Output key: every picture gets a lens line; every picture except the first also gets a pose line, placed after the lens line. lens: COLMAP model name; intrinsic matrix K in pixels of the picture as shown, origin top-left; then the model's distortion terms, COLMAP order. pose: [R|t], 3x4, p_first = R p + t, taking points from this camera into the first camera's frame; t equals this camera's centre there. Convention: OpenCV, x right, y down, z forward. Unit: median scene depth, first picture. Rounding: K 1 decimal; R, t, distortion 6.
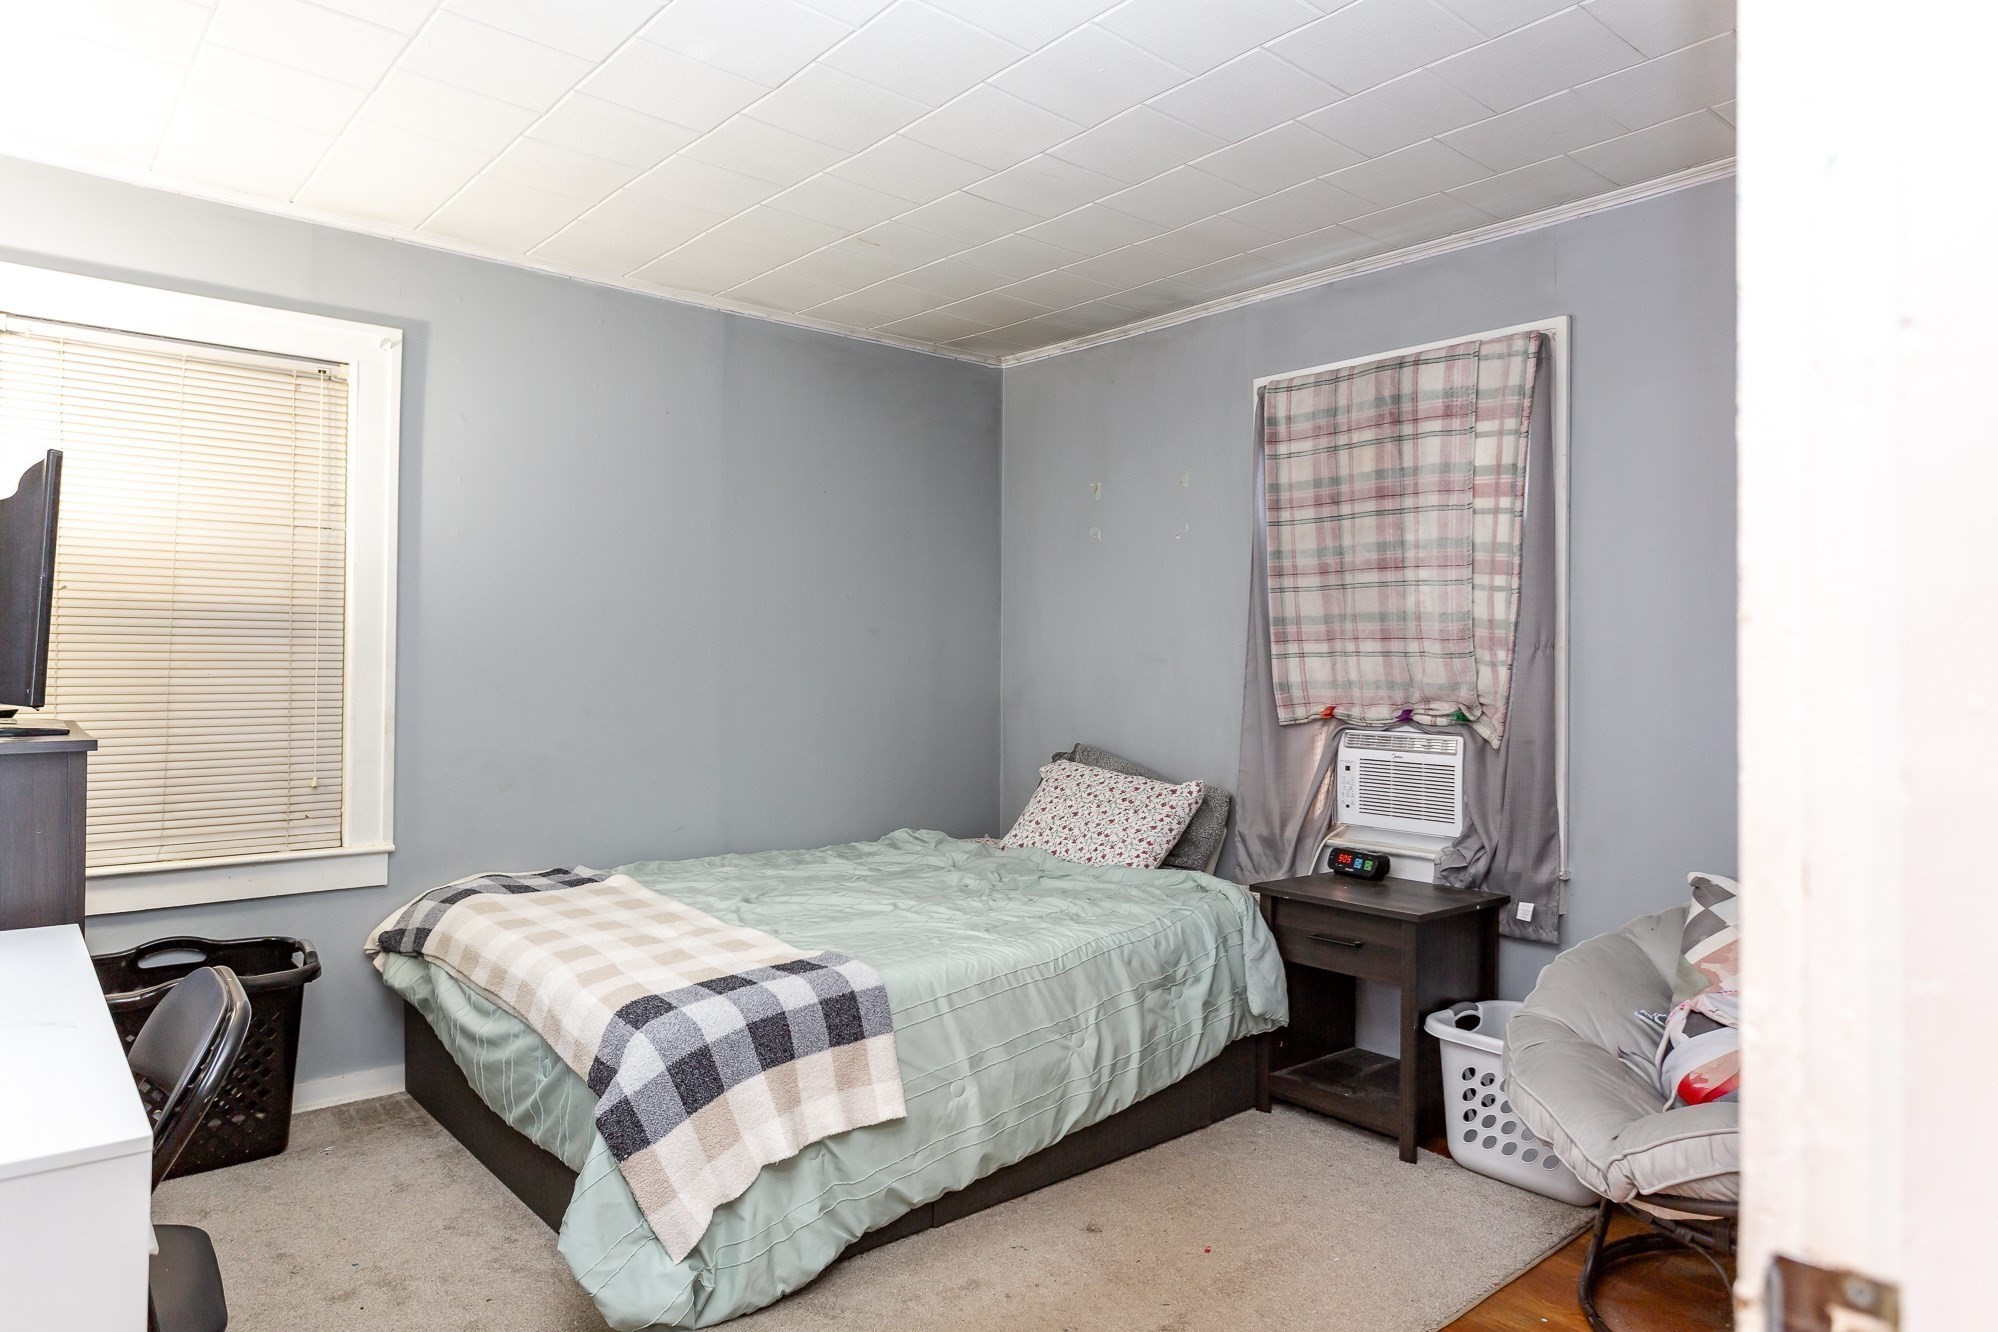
lens RADIAL K [[1226.1, 0, 999.4], [0, 1226.1, 660.2], [0, 0, 1]] dist [-0.001618, -0.000127]
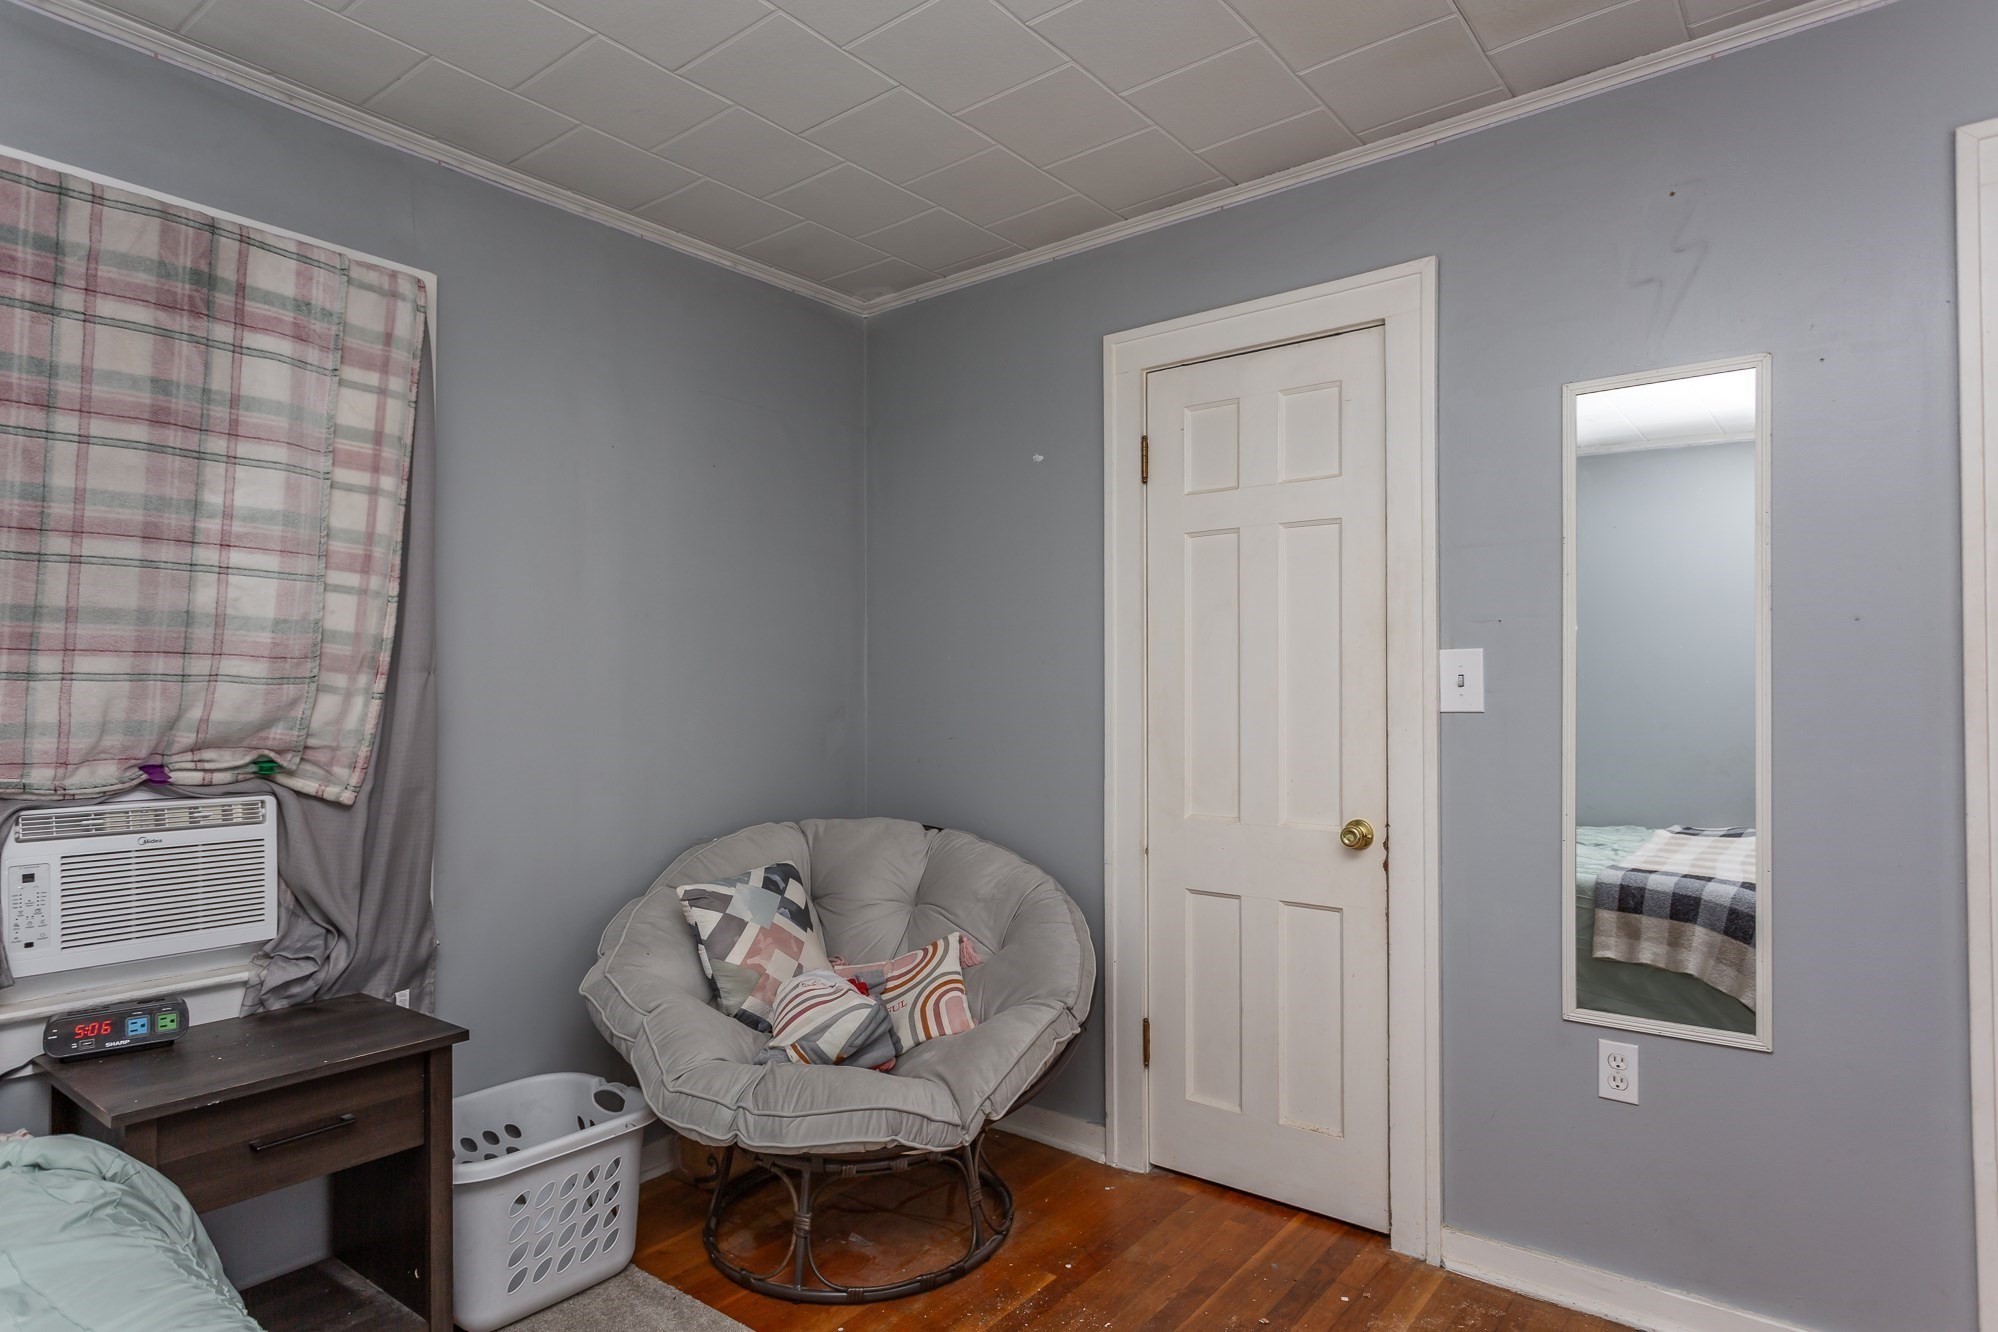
lens RADIAL K [[1109.1, 0, 1004.7], [0, 1109.1, 697.0], [0, 0, 1]] dist [-0.000881, 0.000804]
pose [[-0.202484, -0.008949, 0.979245, -0.329315], [0.000081, 0.999958, 0.009155, -0.000140], [-0.979286, 0.001933, -0.202475, 0.707693]]
